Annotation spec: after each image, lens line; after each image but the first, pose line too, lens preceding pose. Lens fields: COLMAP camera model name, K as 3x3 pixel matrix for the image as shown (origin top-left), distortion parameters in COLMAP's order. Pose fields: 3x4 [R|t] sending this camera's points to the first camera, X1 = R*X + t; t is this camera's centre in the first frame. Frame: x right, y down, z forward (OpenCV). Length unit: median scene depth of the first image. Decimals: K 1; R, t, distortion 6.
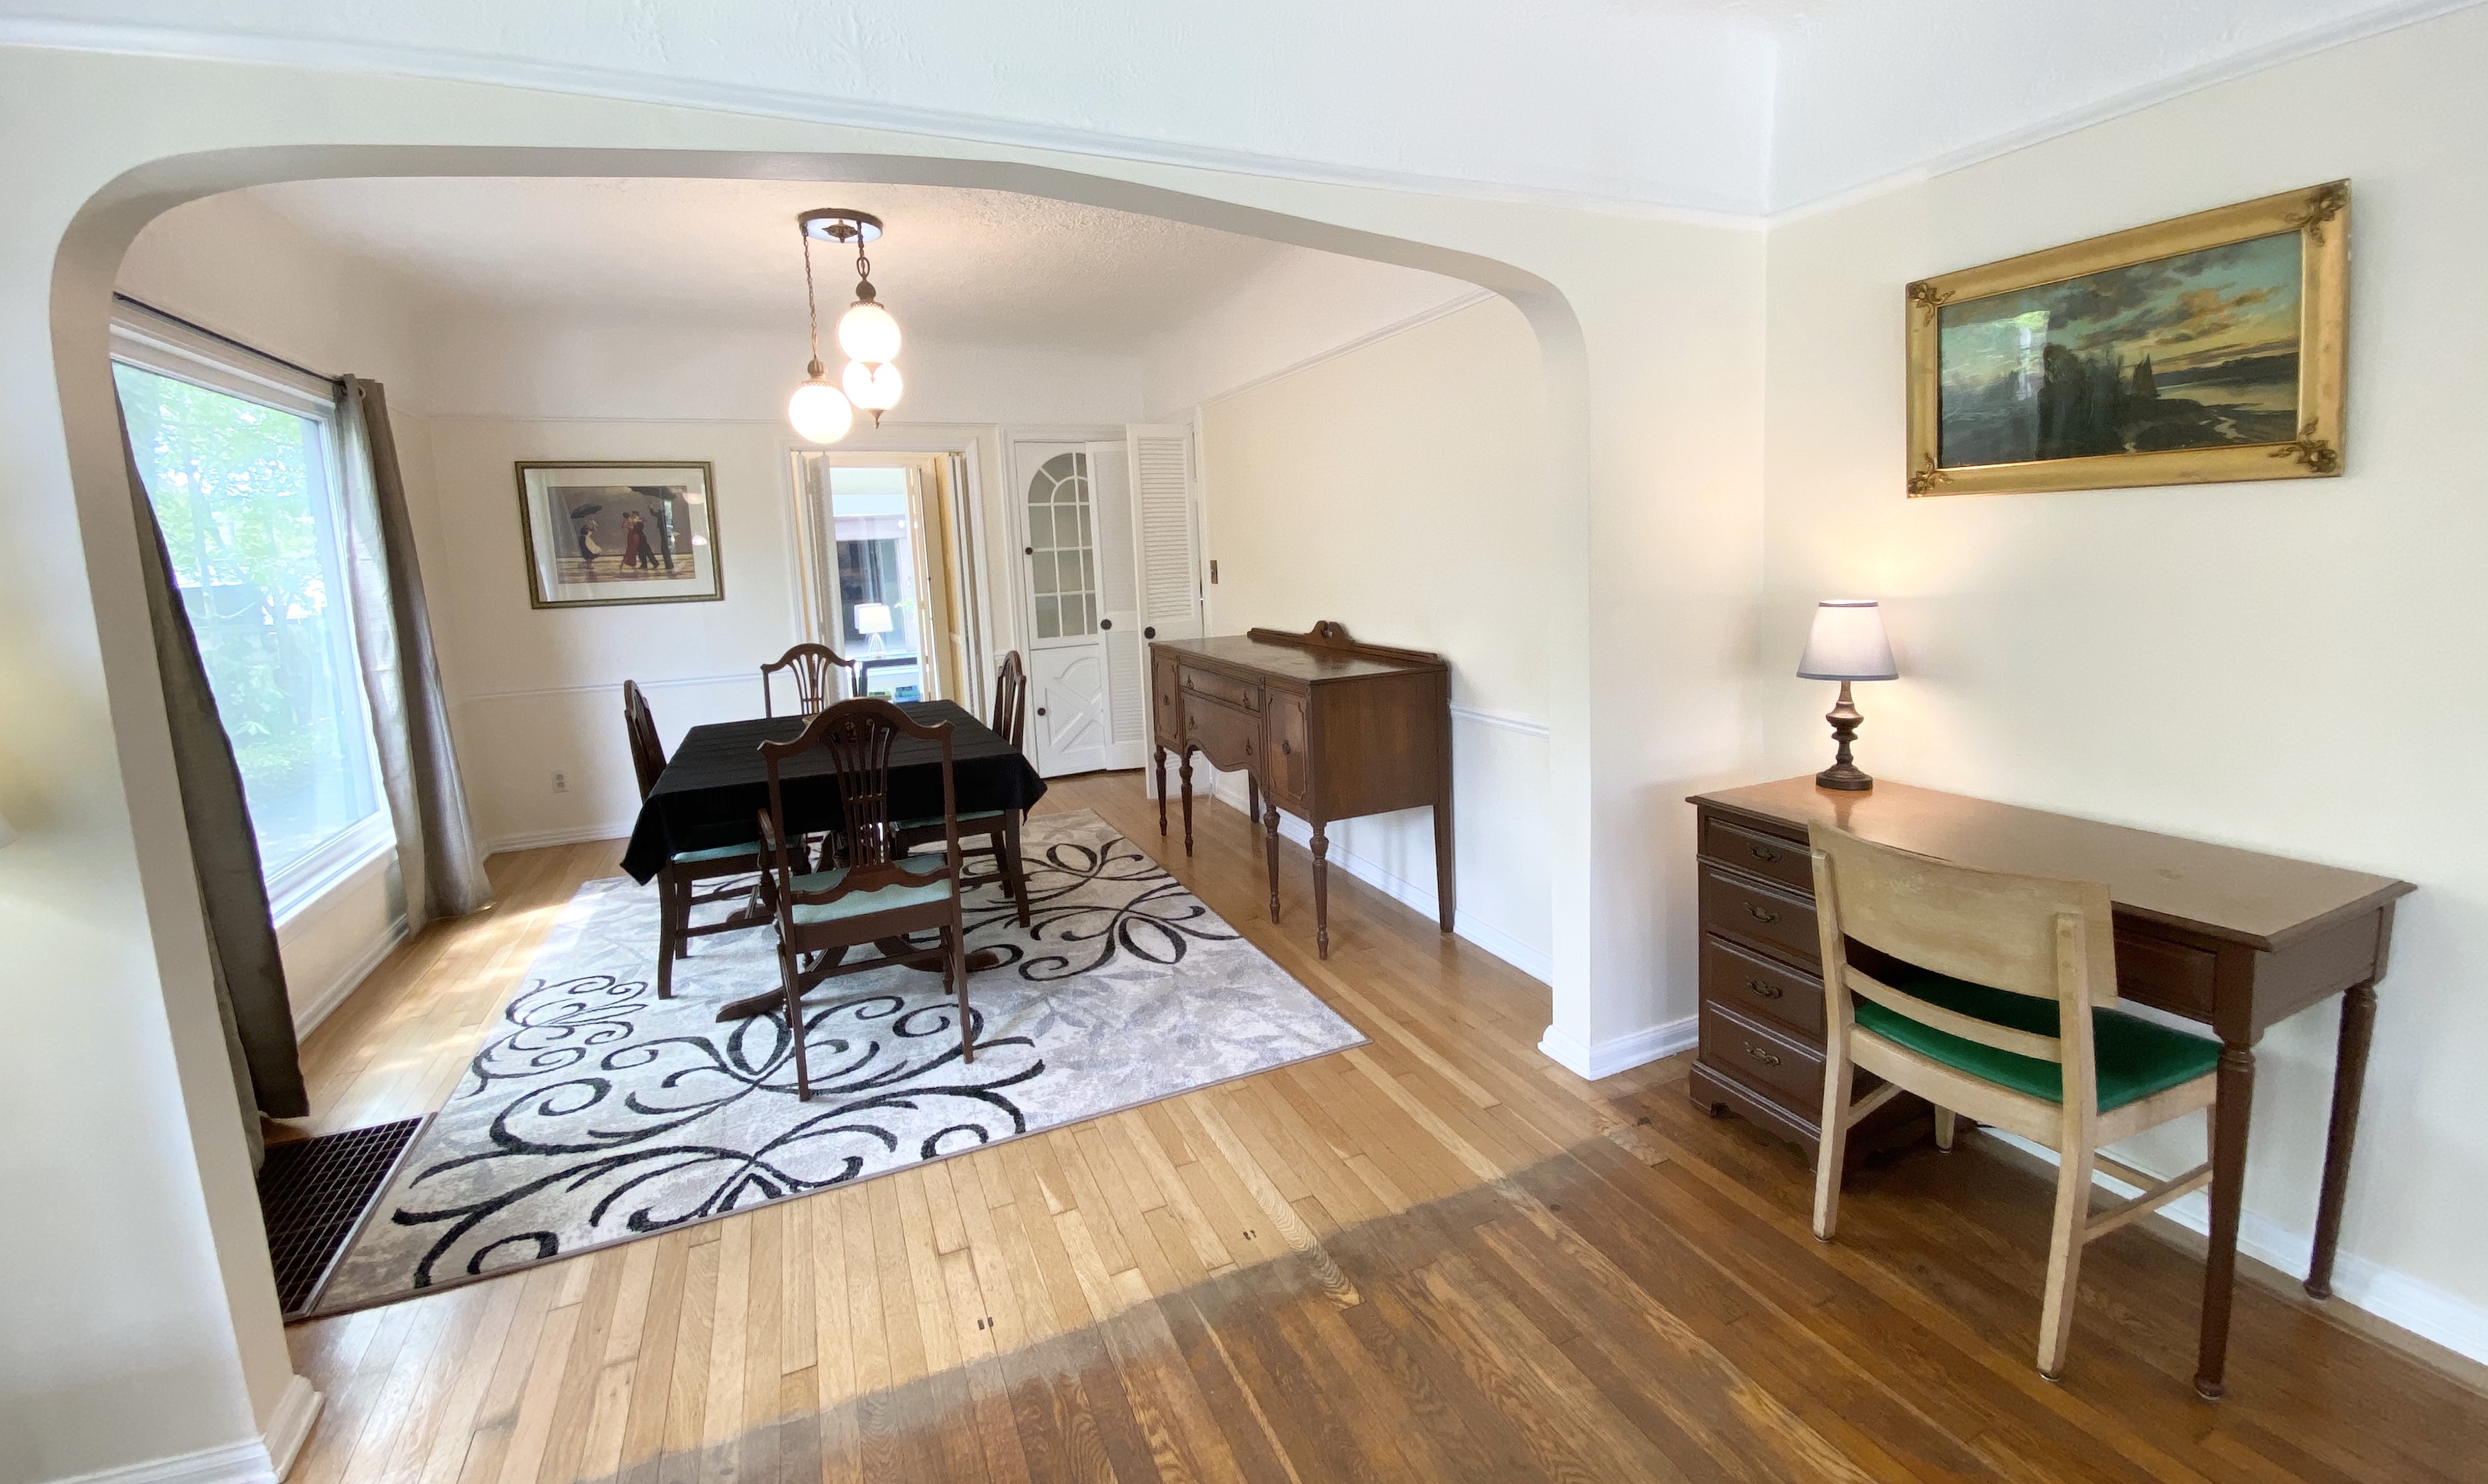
lens RADIAL K [[1039.6, 0, 1244.0], [0, 1039.6, 742.0], [0, 0, 1]] dist [-0.000301, -0.000056]
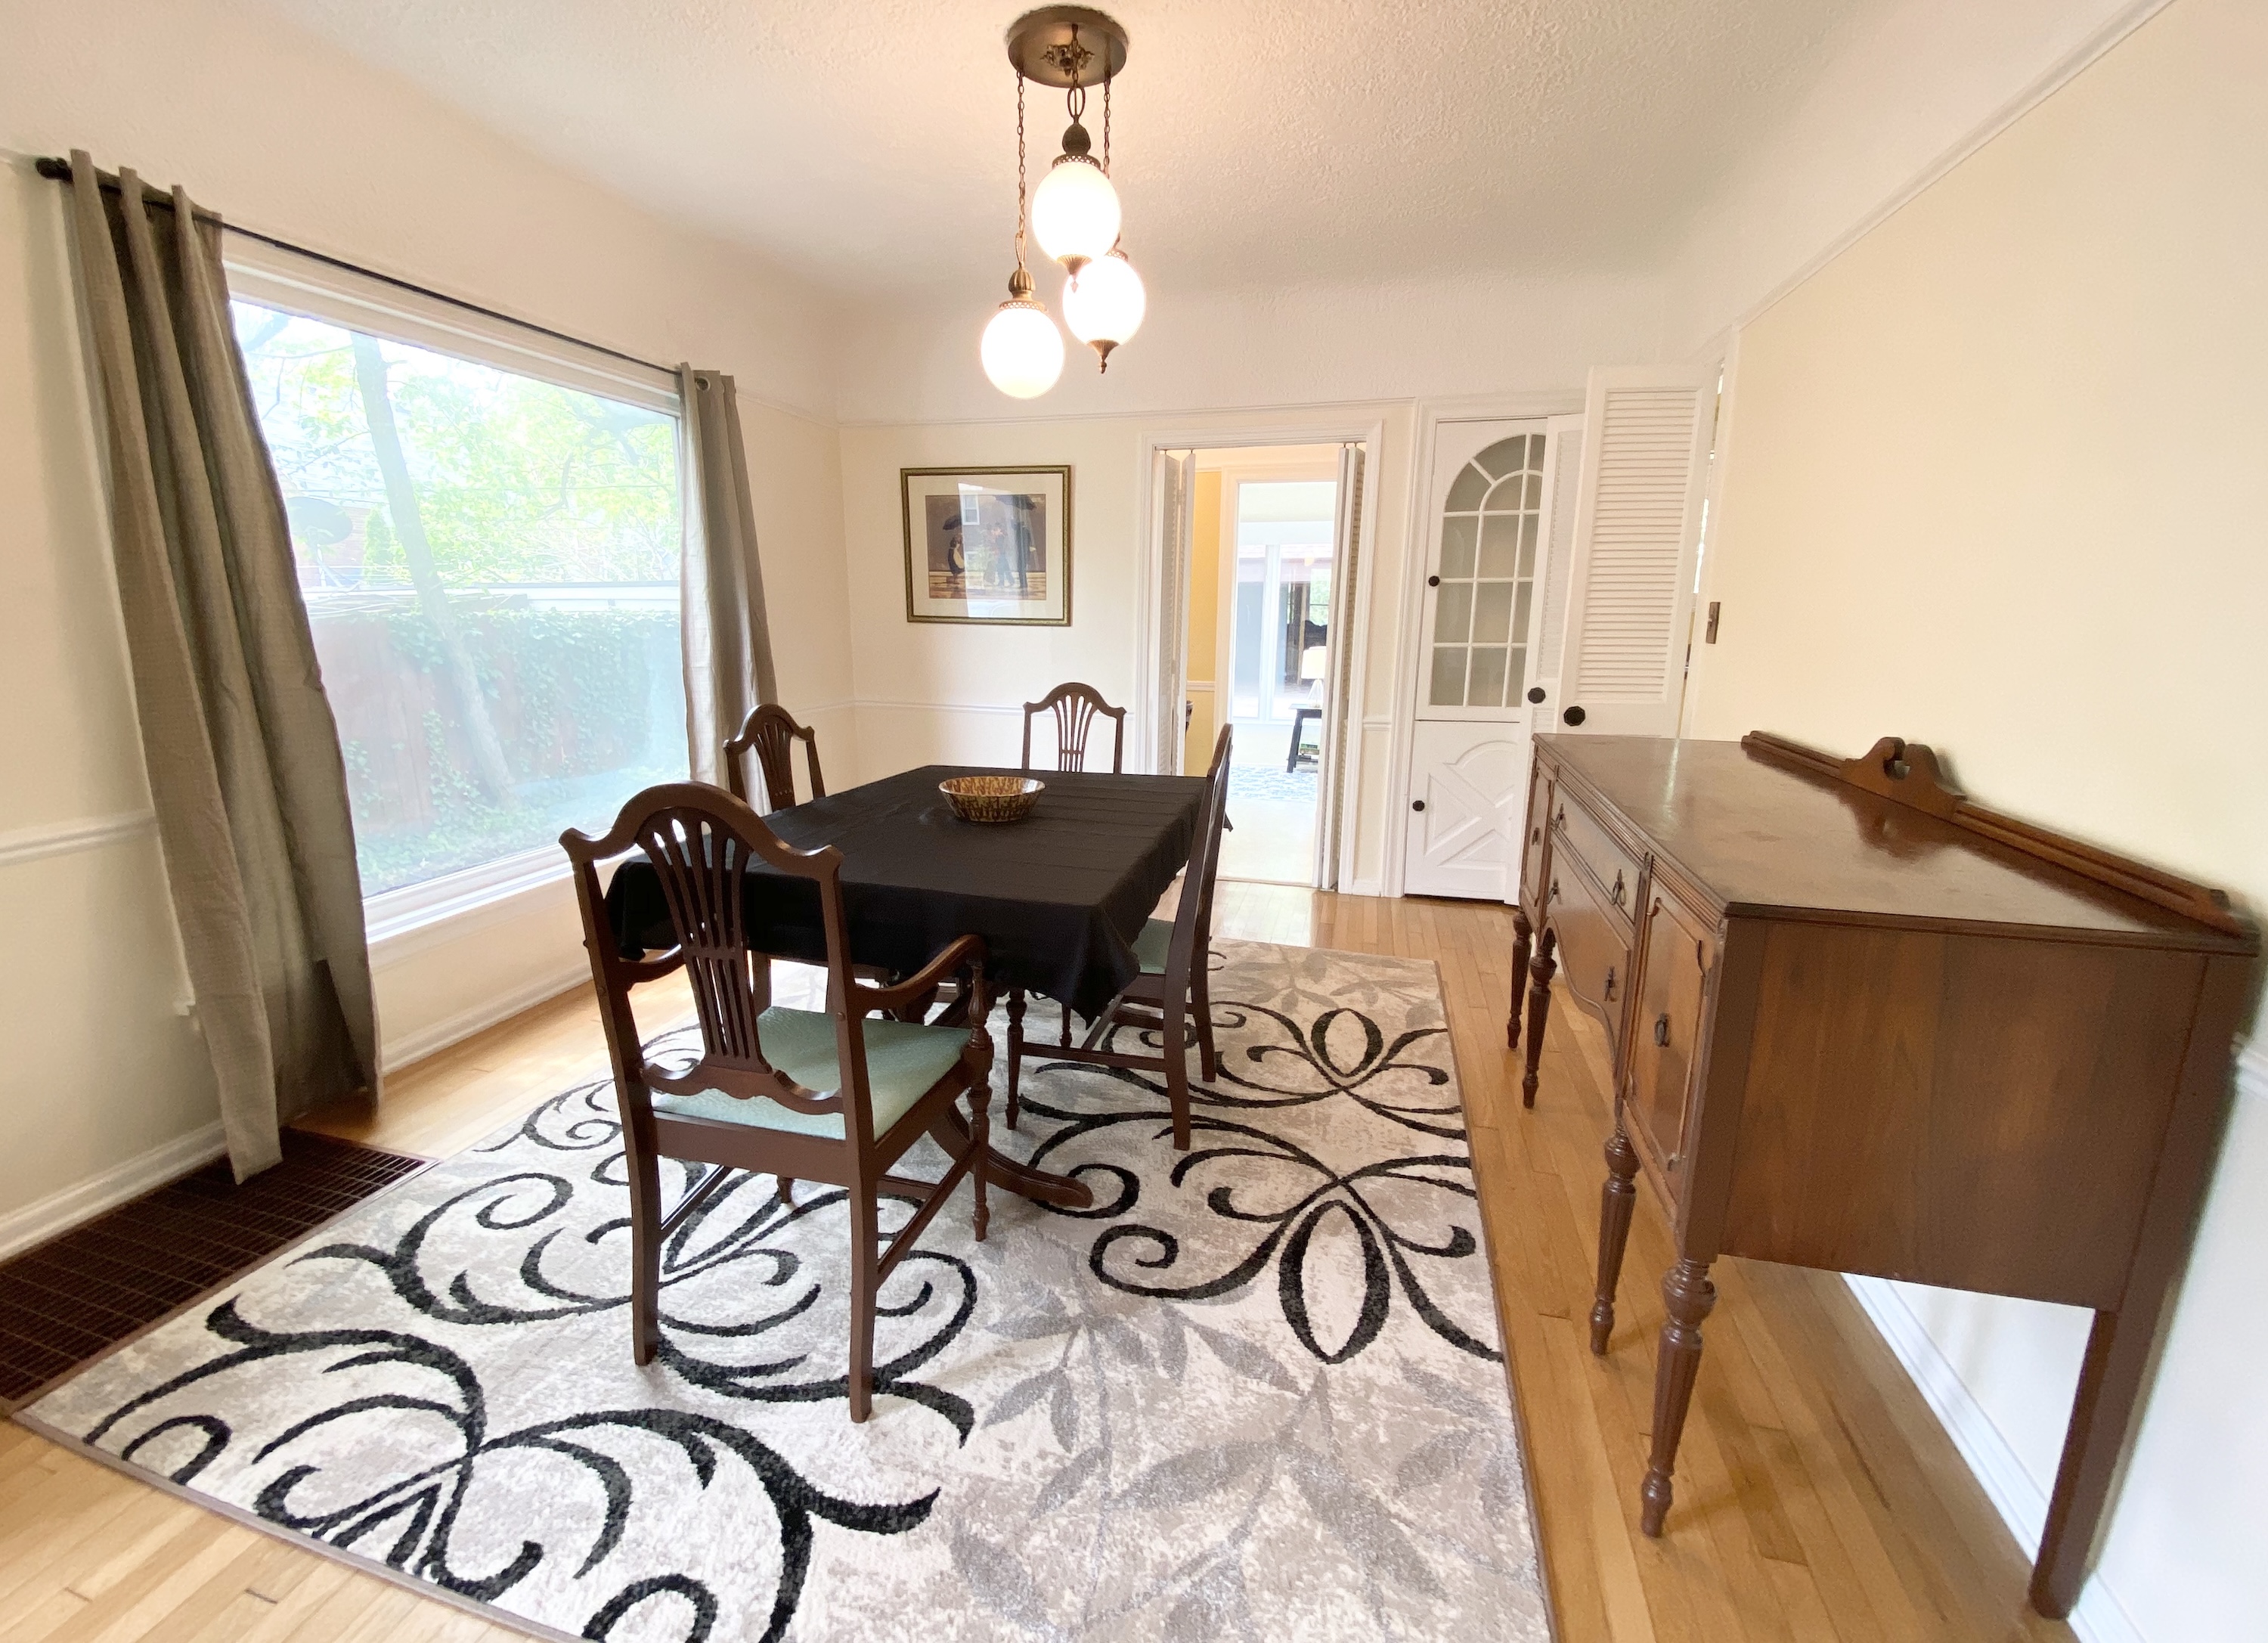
lens RADIAL K [[979.1, 0, 1073.2], [0, 979.1, 828.0], [0, 0, 1]] dist [0.016117, -0.019590]
pose [[0.756295, 0.186049, -0.627219, 0.090052], [-0.155701, 0.982351, 0.103648, -0.076595], [0.635433, 0.019270, 0.771916, 0.512777]]
